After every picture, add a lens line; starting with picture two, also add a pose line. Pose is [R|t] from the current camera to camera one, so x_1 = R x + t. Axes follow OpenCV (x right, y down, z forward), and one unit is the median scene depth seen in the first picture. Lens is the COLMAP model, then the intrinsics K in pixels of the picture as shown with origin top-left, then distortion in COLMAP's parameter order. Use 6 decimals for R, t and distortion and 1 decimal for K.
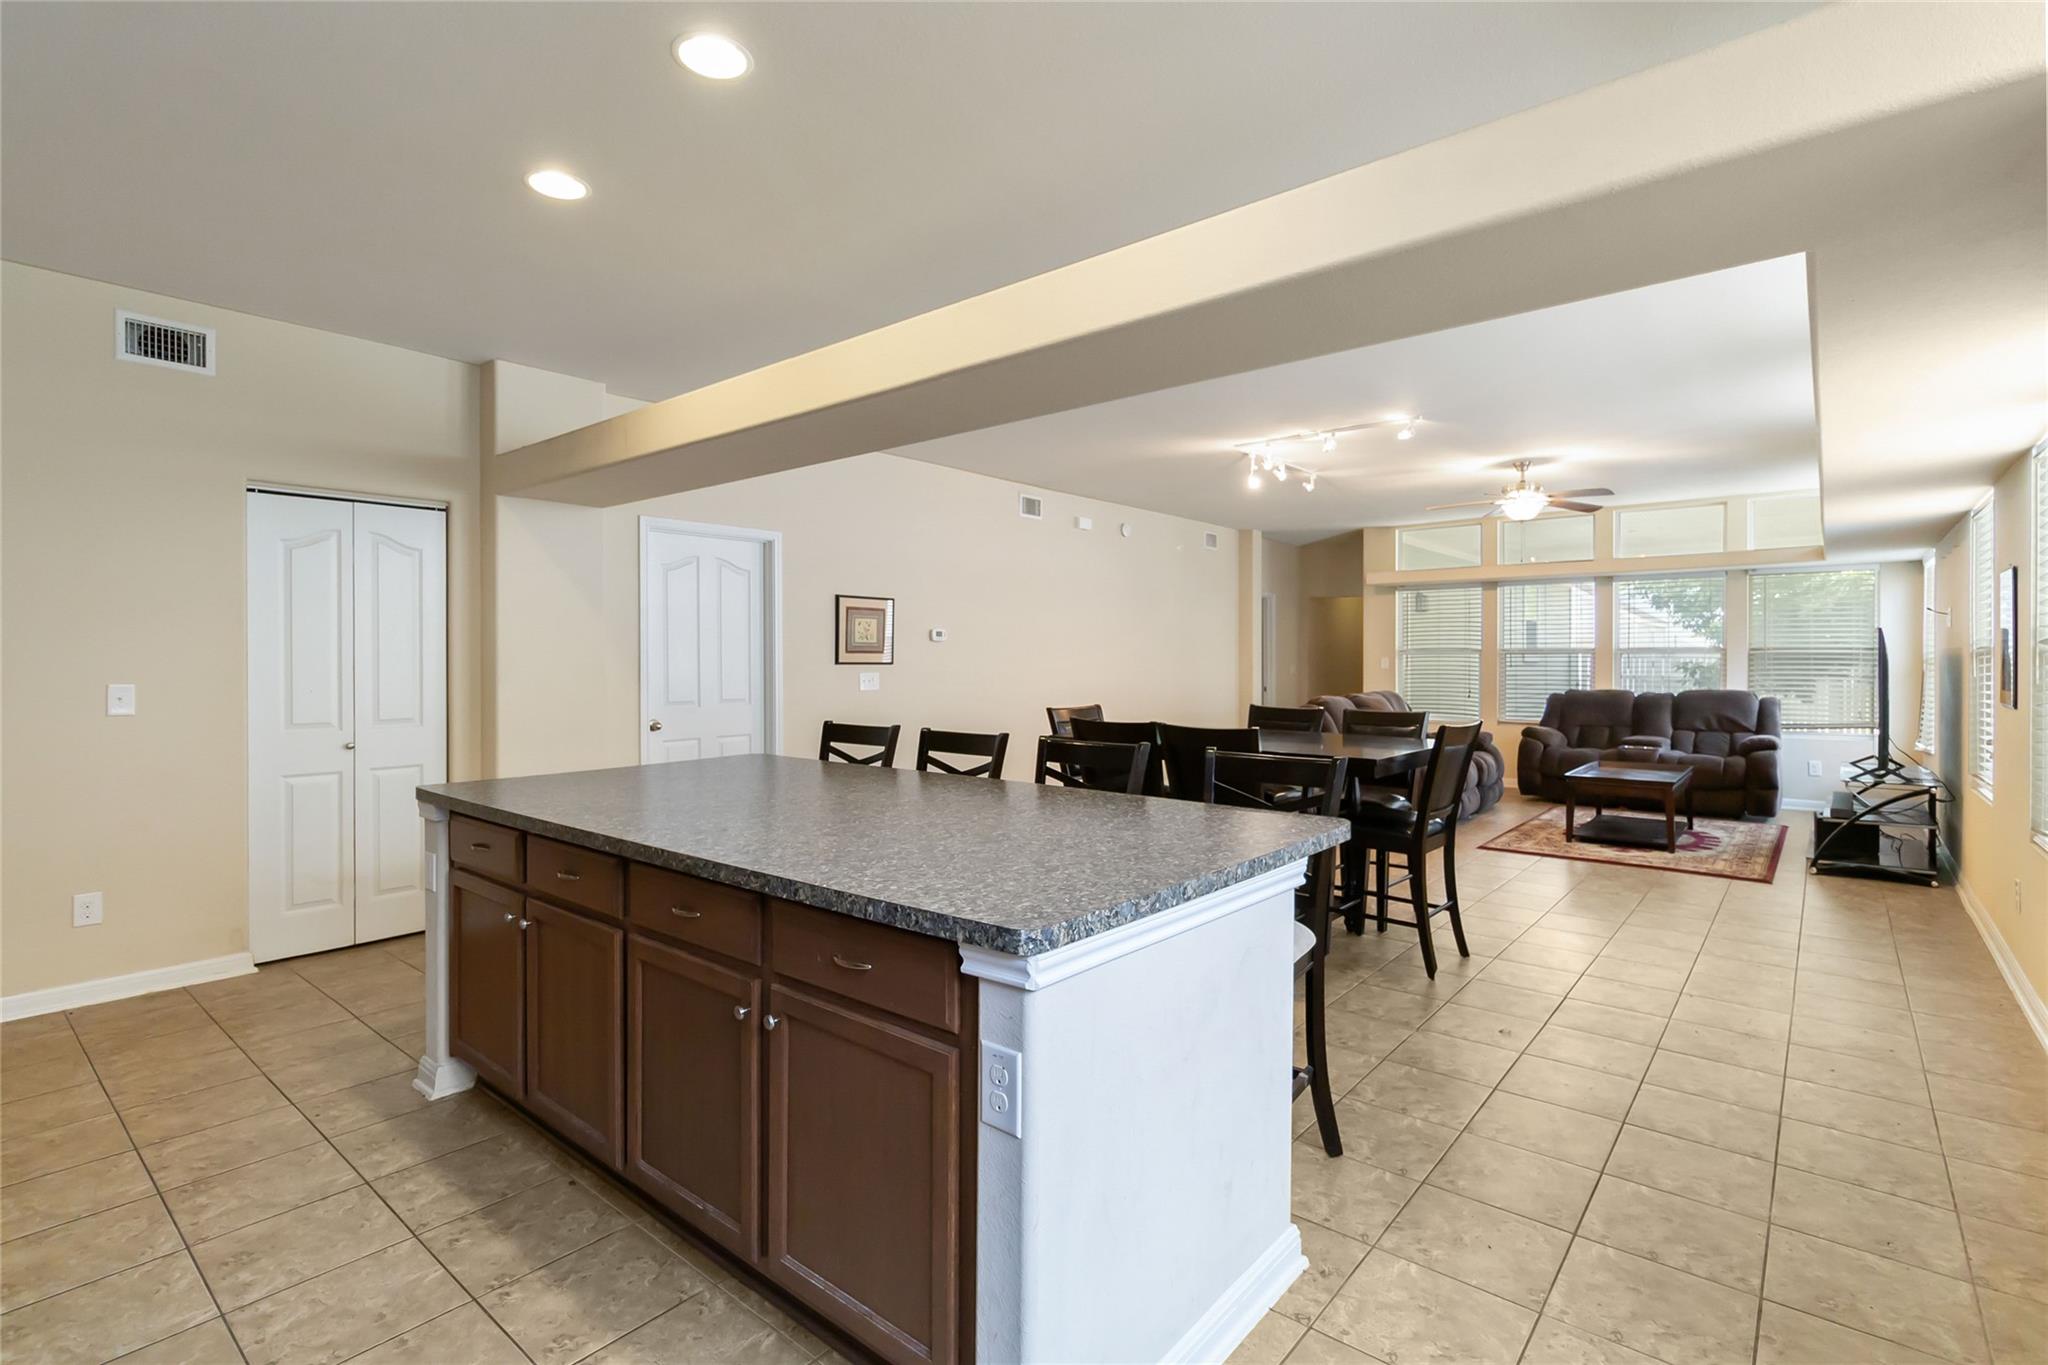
lens RADIAL K [[956.4, 0, 1042.3], [0, 956.4, 658.5], [0, 0, 1]] dist [-0.000692, 0.000466]
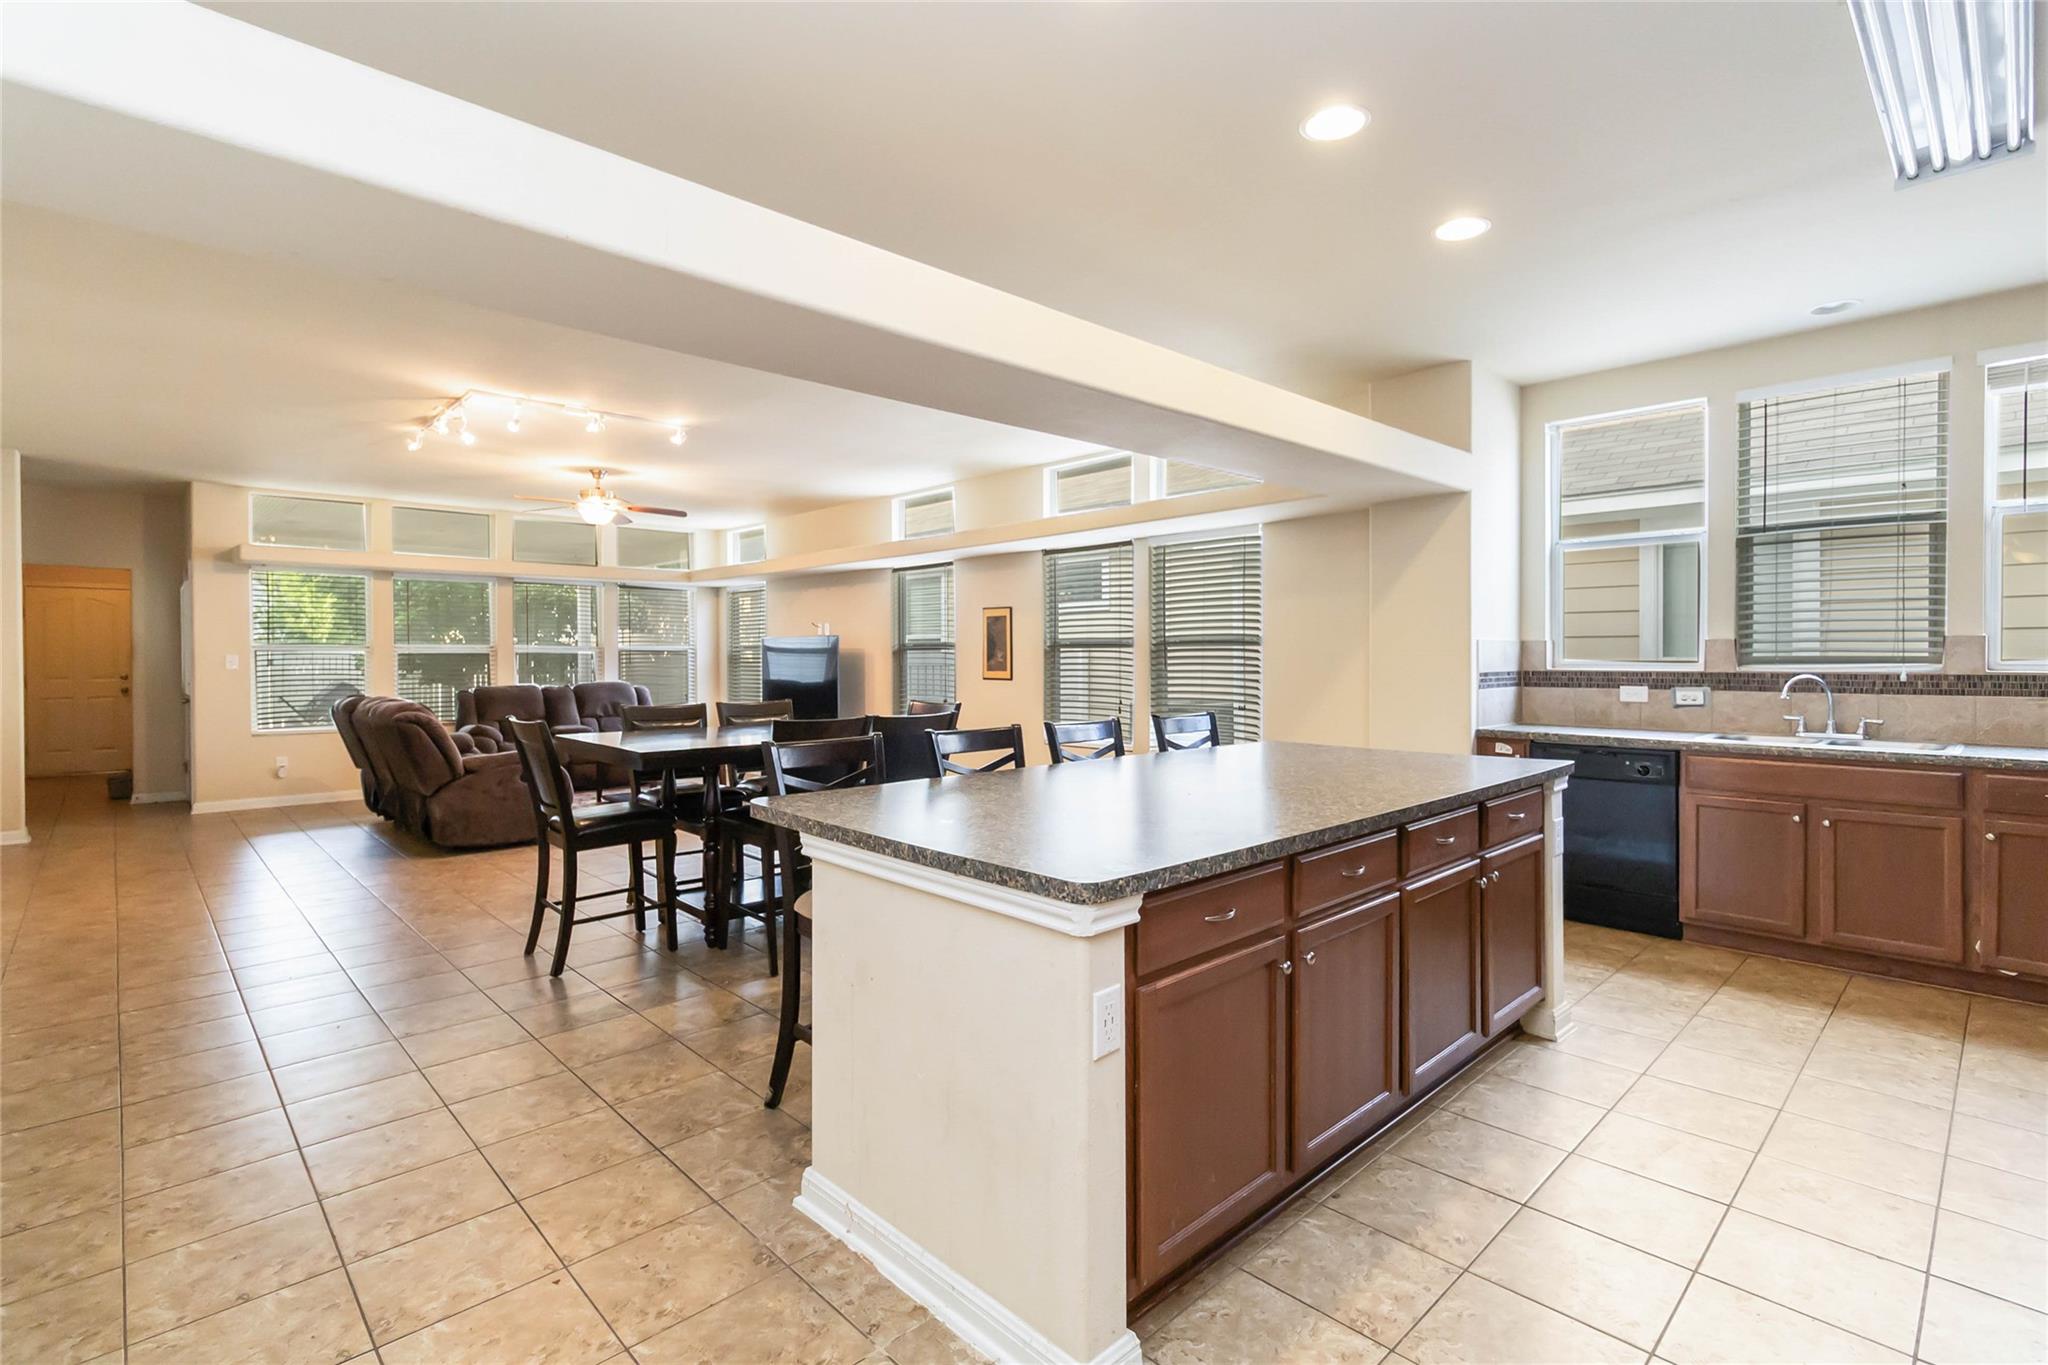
lens RADIAL K [[956.4, 0, 1033.9], [0, 956.4, 670.1], [0, 0, 1]] dist [-0.000692, 0.000466]
pose [[0.115821, -0.014878, 0.993159, -0.541729], [0.002979, 0.999889, 0.014631, 0.002300], [-0.993266, 0.001264, 0.115853, 0.438173]]
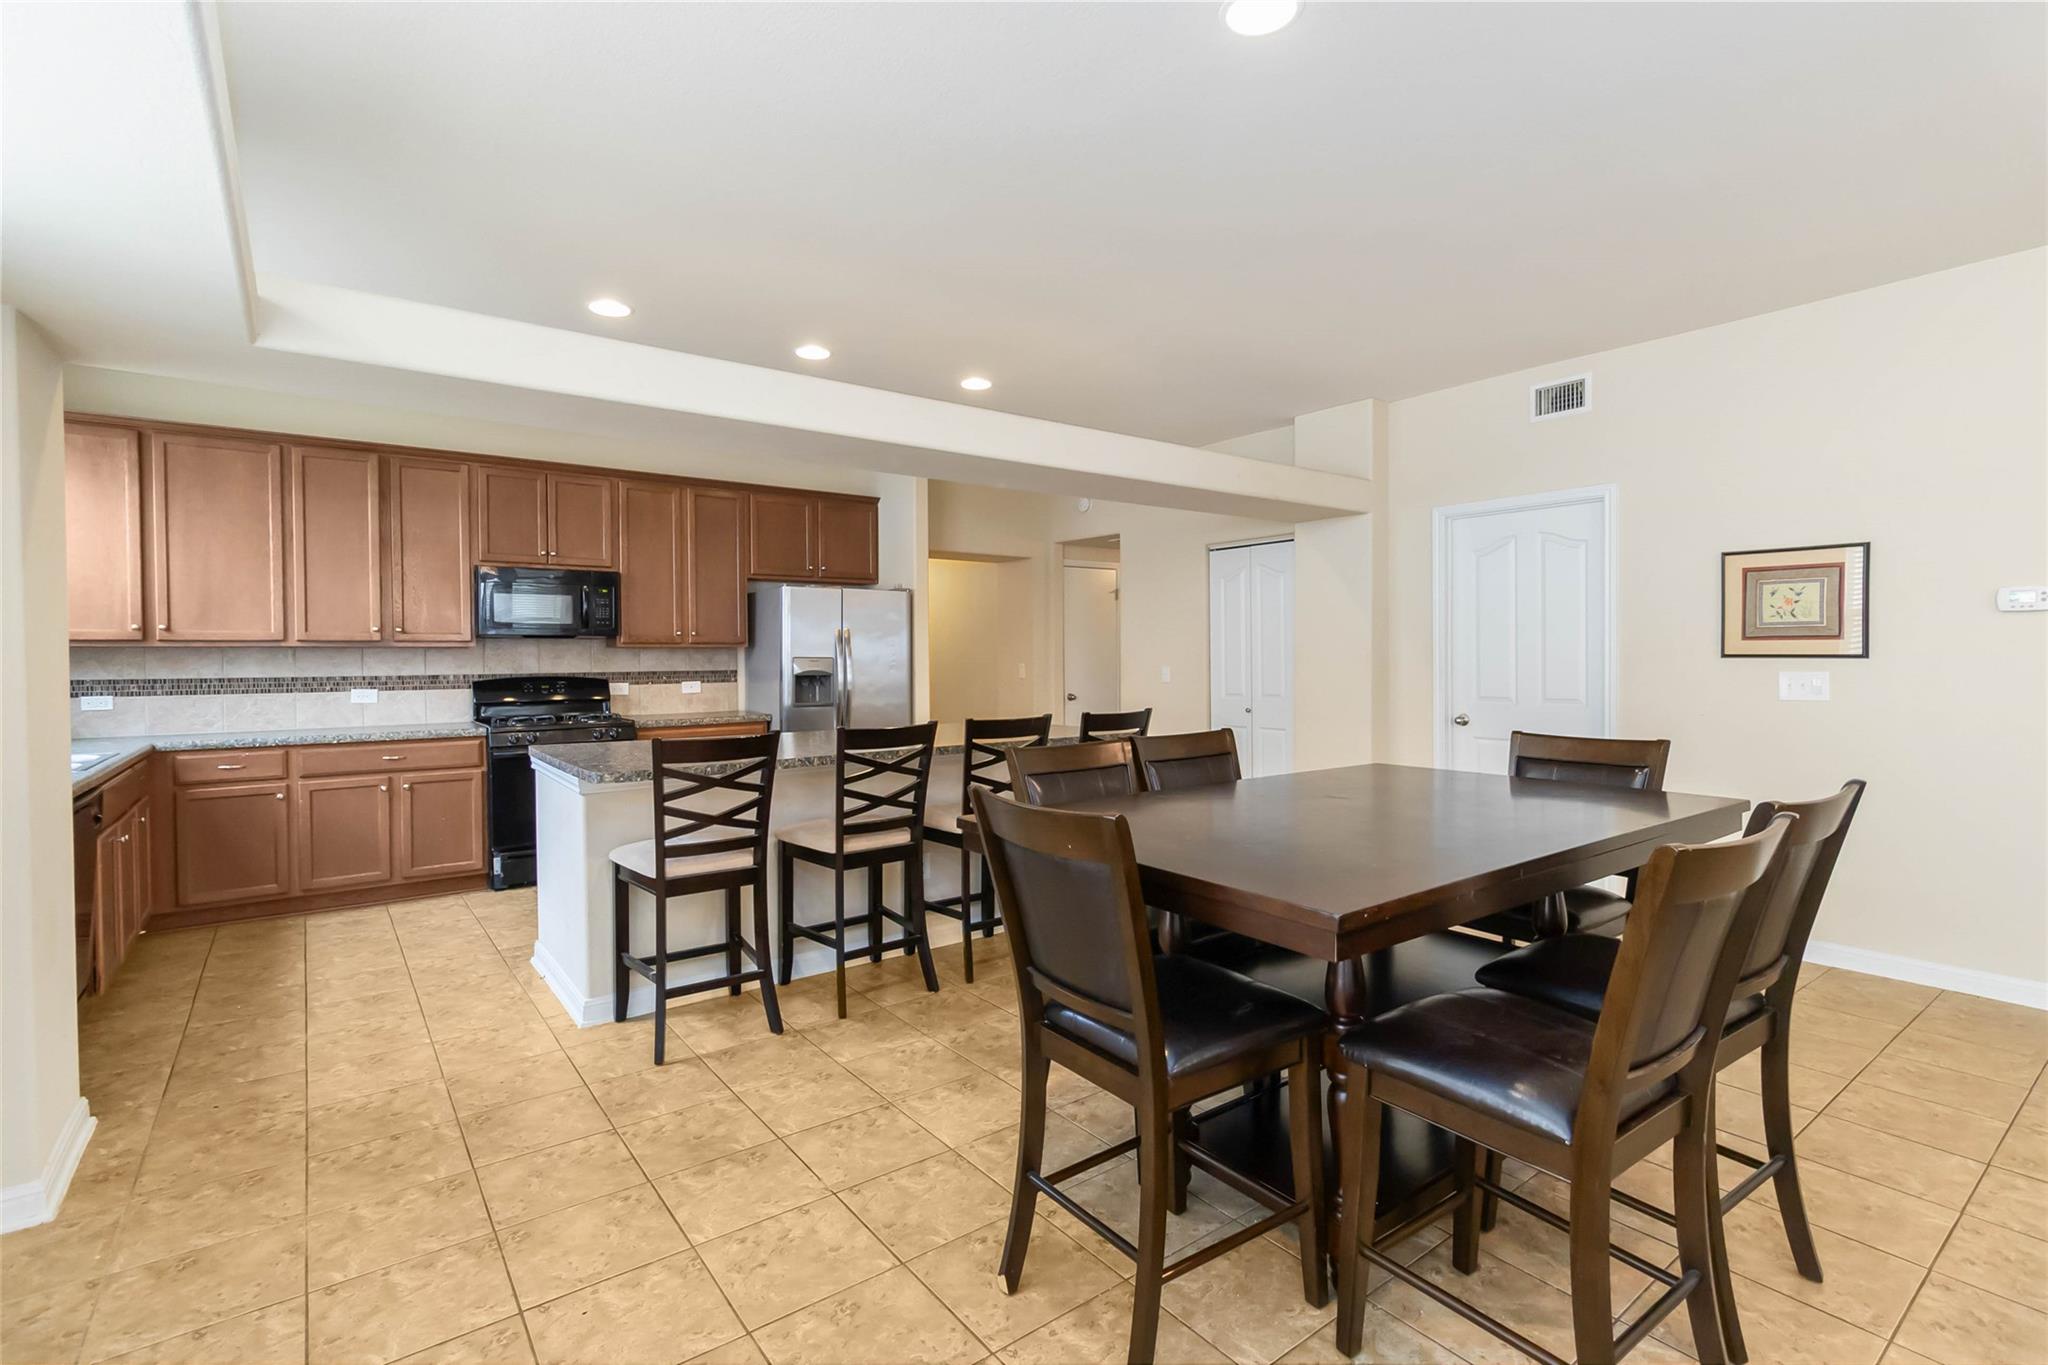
lens RADIAL K [[956.4, 0, 1043.3], [0, 956.4, 670.2], [0, 0, 1]] dist [-0.000692, 0.000466]
pose [[-0.225255, 0.018116, -0.974131, 0.539069], [0.006223, 0.999833, 0.017156, 0.000615], [0.974280, -0.002198, -0.225330, 0.687454]]
